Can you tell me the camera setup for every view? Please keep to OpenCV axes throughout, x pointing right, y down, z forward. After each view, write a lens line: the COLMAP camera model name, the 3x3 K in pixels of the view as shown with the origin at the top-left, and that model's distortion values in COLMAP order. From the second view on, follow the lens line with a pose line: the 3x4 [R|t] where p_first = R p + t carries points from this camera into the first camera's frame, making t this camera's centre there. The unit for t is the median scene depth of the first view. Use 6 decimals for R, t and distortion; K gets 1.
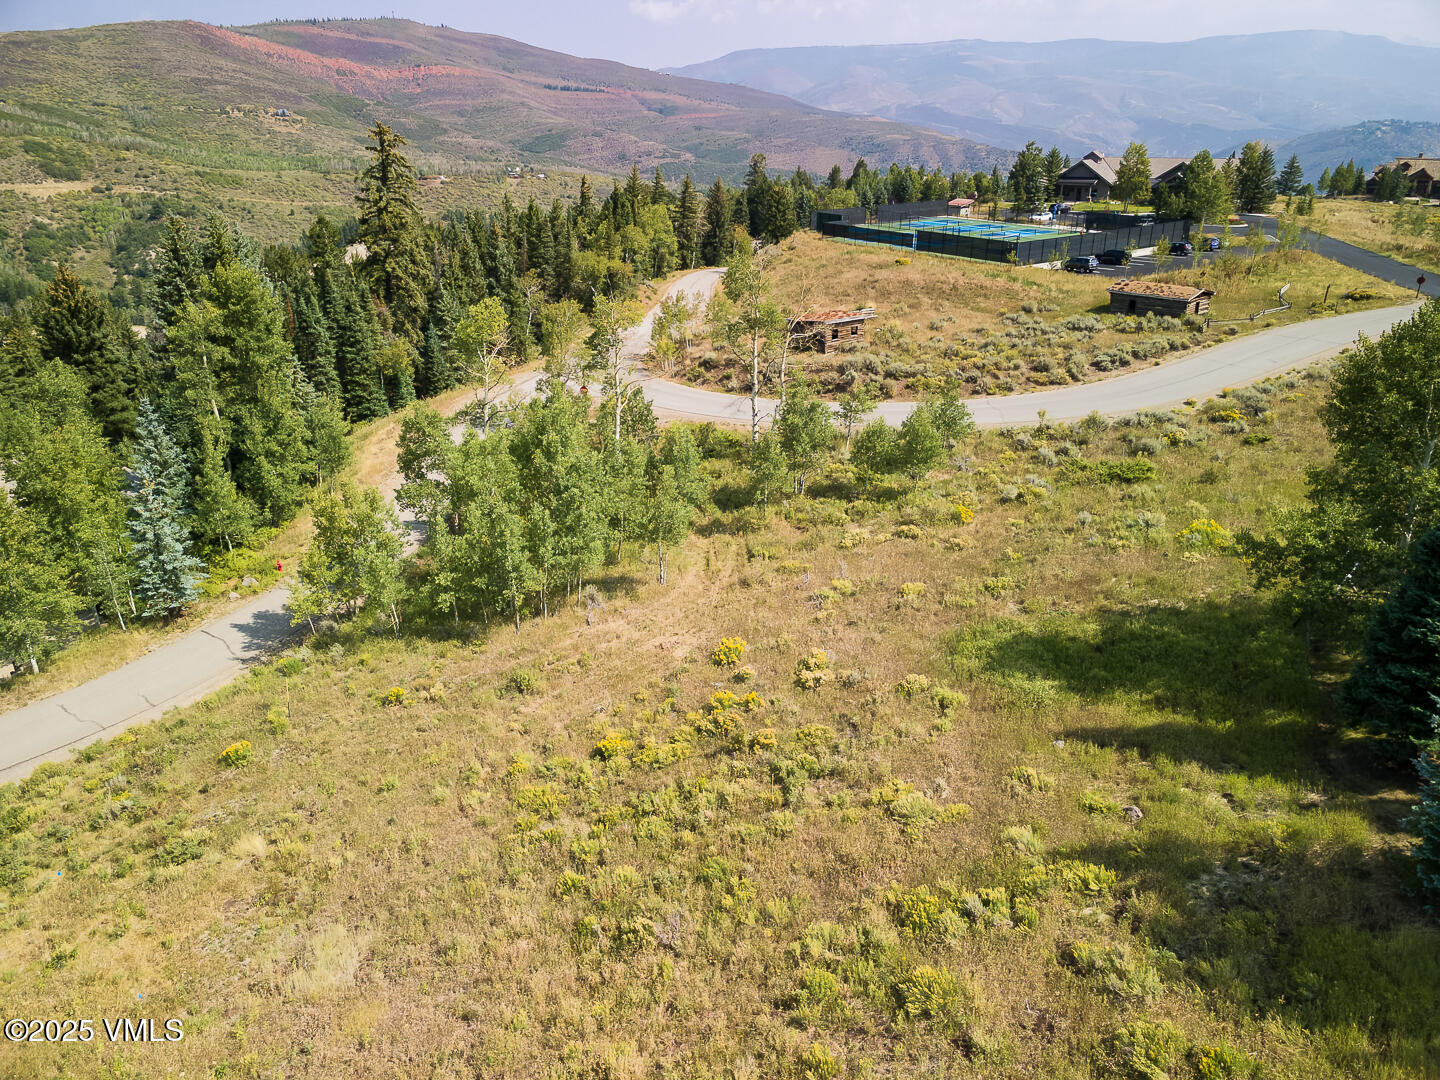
lens RADIAL K [[1061.9, 0, 715.6], [0, 1061.9, 537.8], [0, 0, 1]] dist [0.020527, 0.032778]
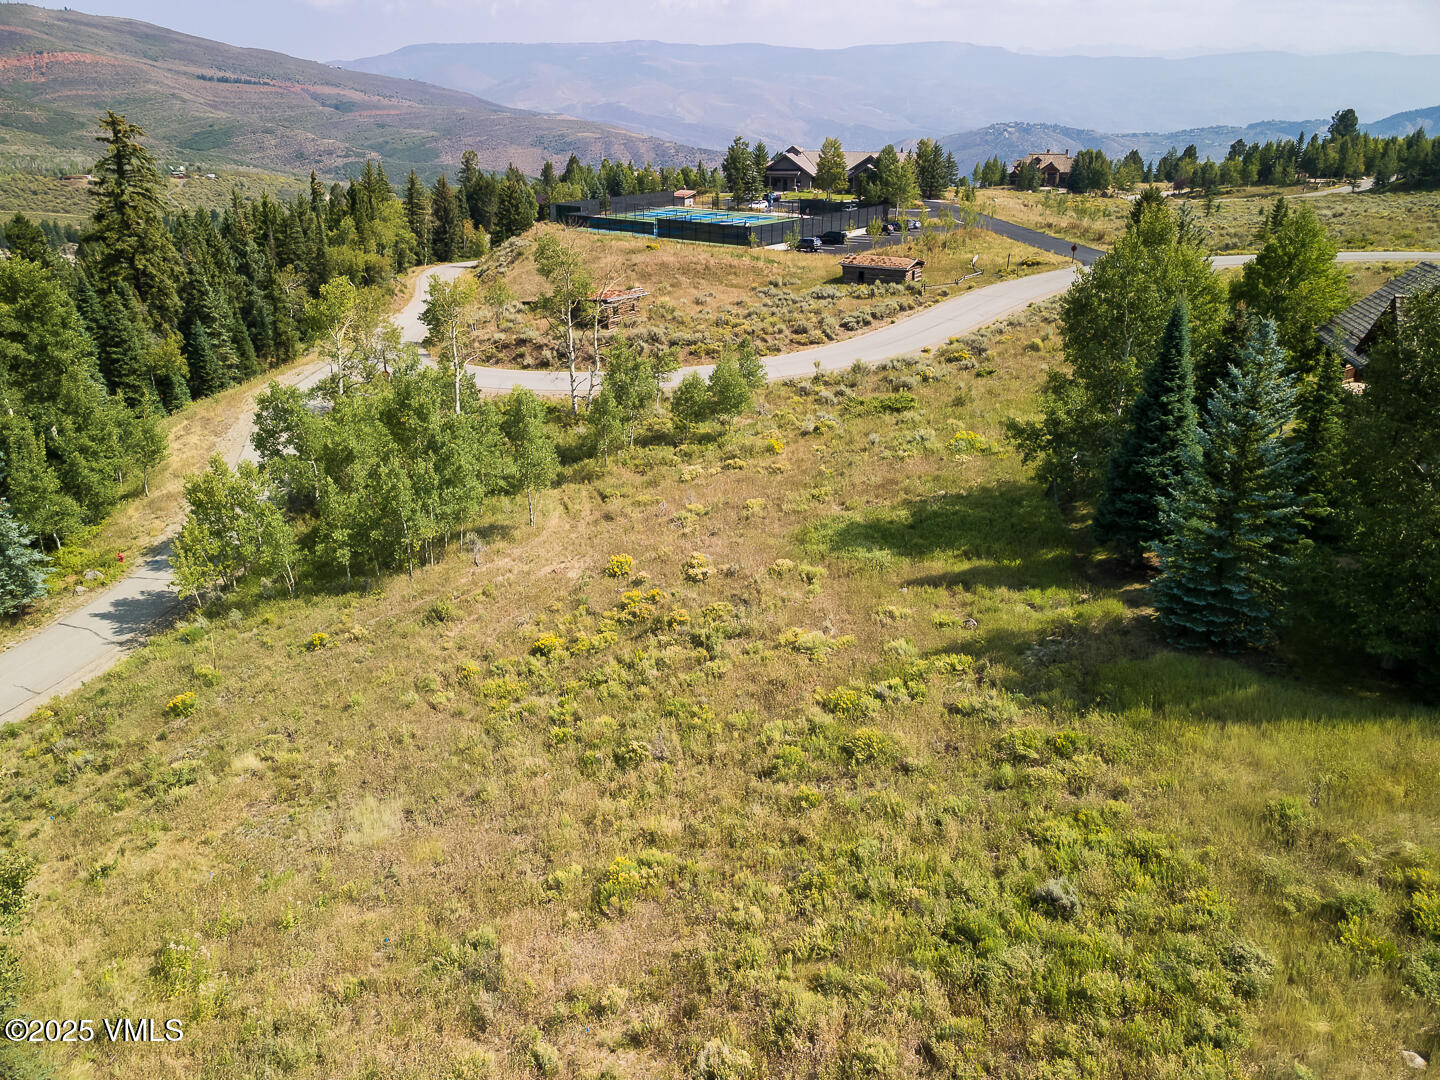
lens RADIAL K [[1061.9, 0, 720.8], [0, 1061.9, 548.5], [0, 0, 1]] dist [0.020527, 0.032778]
pose [[0.961462, -0.104800, 0.254181, -0.116063], [0.102352, 0.994485, 0.022874, 0.048683], [-0.255176, 0.004024, 0.966886, -0.103042]]
